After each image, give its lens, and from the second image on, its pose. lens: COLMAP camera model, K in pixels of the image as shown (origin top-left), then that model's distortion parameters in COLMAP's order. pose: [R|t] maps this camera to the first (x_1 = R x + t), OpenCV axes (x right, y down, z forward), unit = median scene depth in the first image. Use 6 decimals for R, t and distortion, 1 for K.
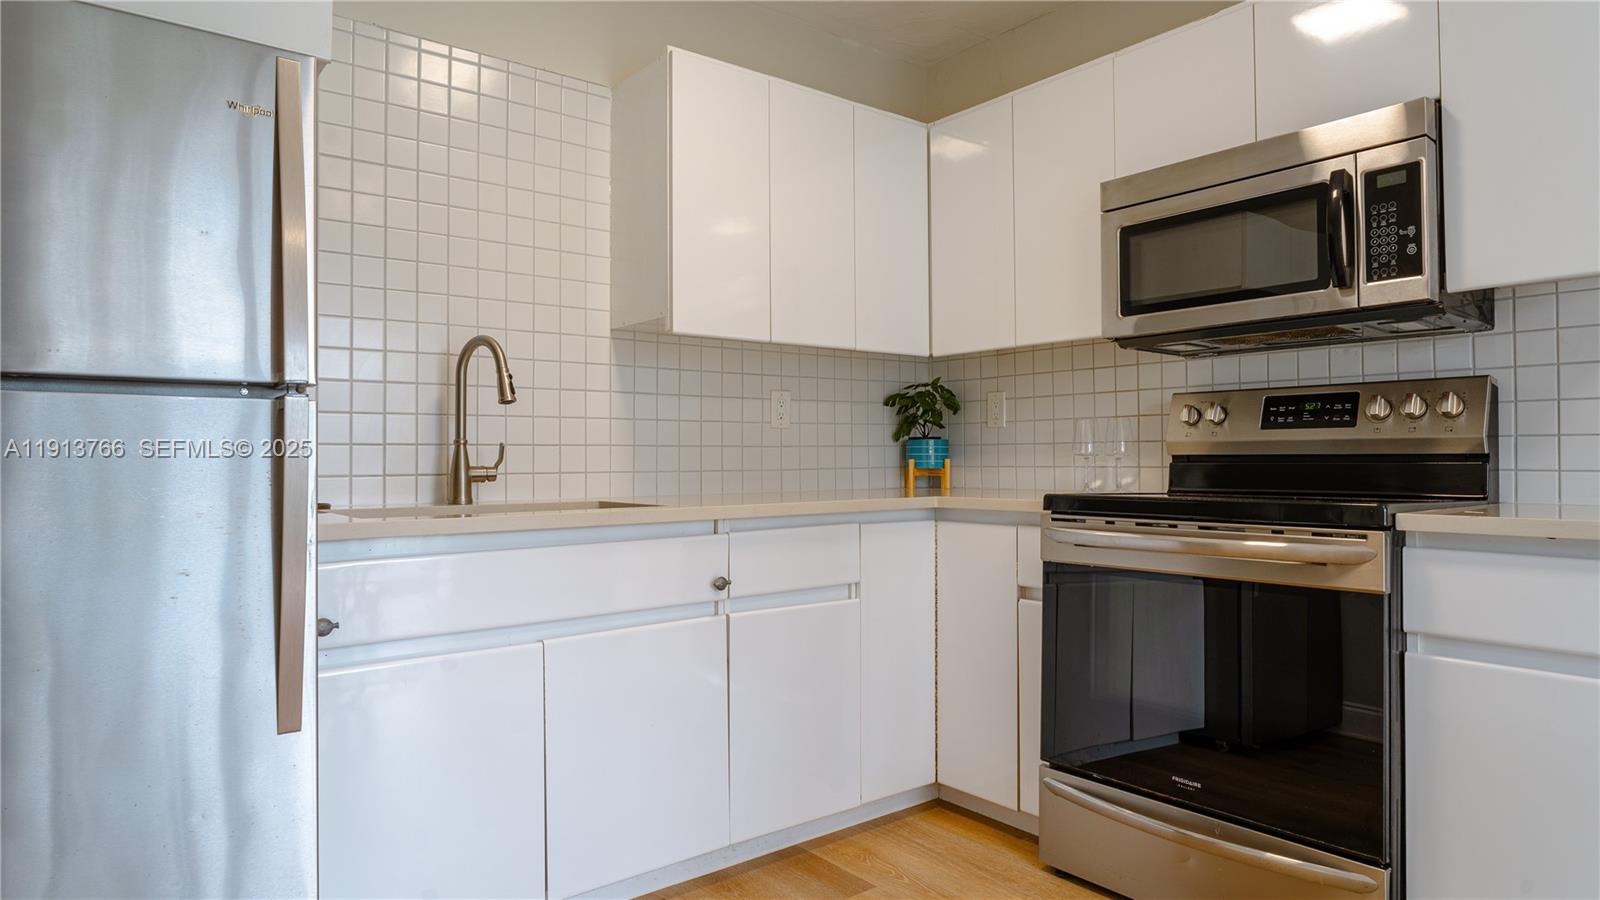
lens RADIAL K [[926.4, 0, 801.1], [0, 926.4, 443.8], [0, 0, 1]] dist [-0.004079, 0.000279]
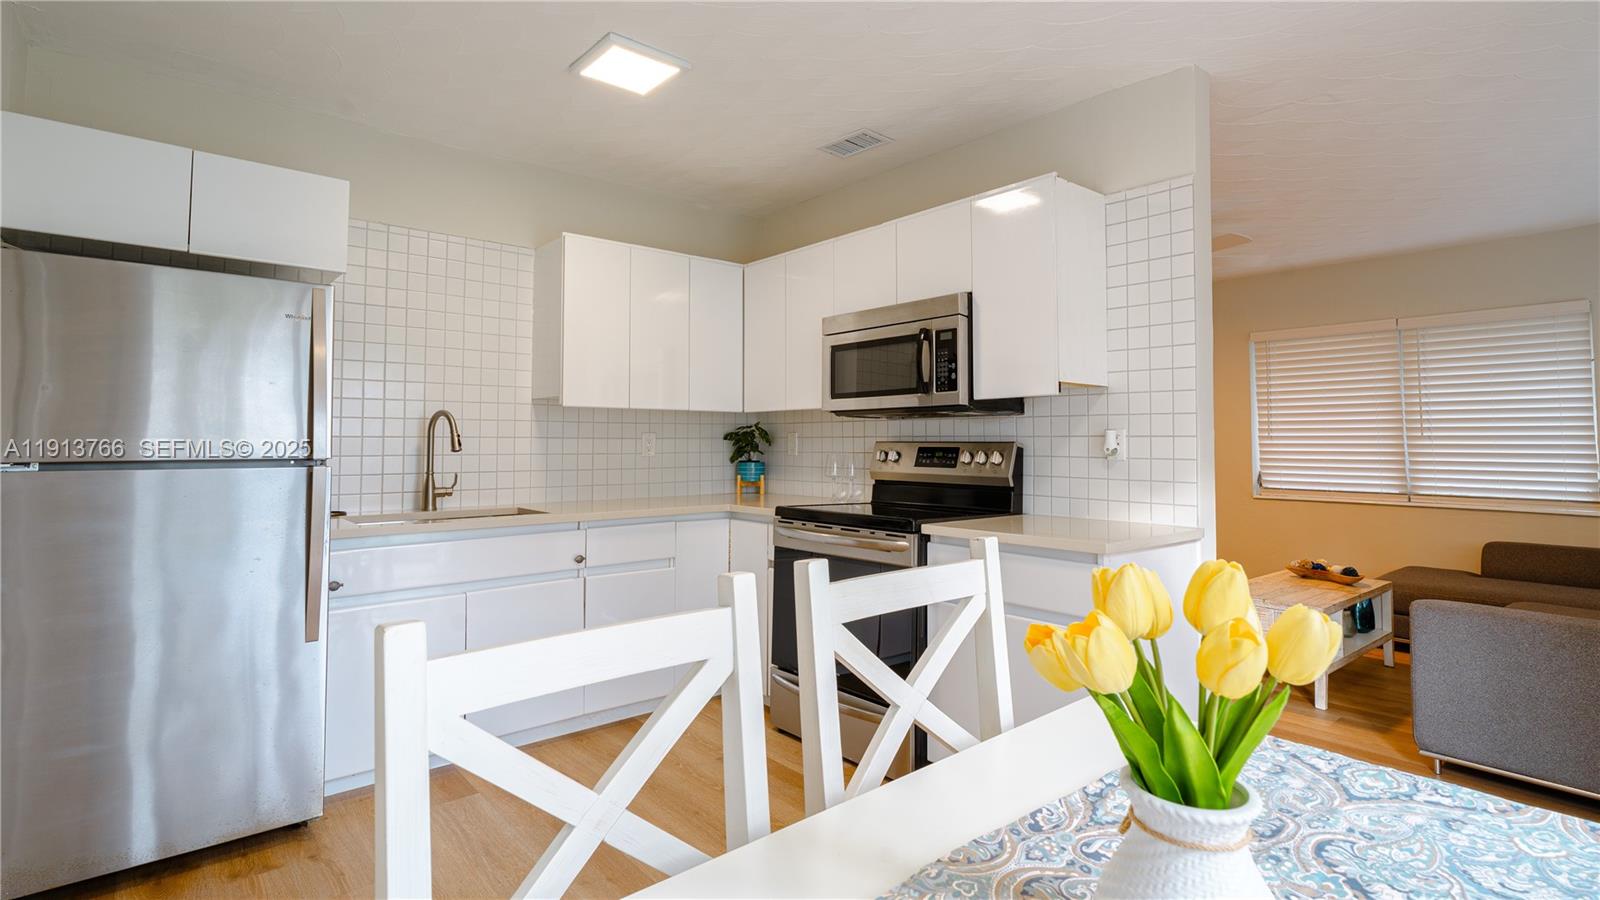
lens RADIAL K [[756.5, 0, 797.5], [0, 756.5, 416.1], [0, 0, 1]] dist [0.002149, 0.000231]
pose [[0.999496, 0.006842, 0.031006, 0.243596], [-0.006196, 0.999763, -0.020869, -0.077970], [-0.031142, 0.020666, 0.999301, -0.371398]]
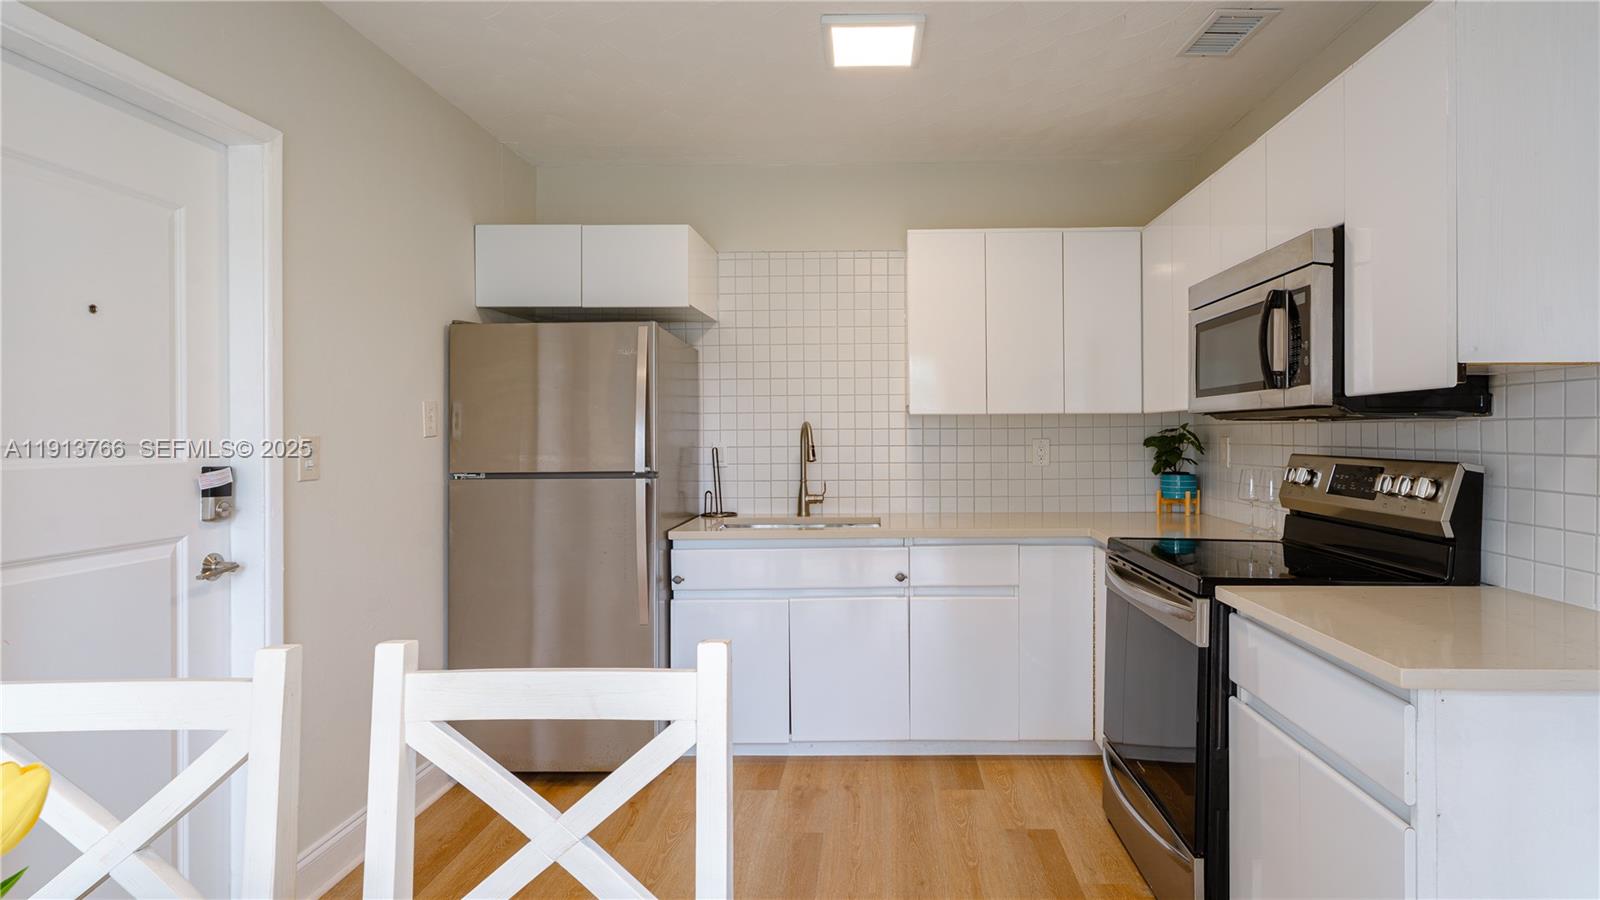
lens RADIAL K [[803.8, 0, 874.7], [0, 803.8, 437.9], [0, 0, 1]] dist [0.000599, 0.000282]
pose [[0.777701, 0.003117, -0.628626, 0.688833], [0.012441, 0.999716, 0.020348, -0.110953], [0.628511, -0.023645, 0.777441, -0.104763]]
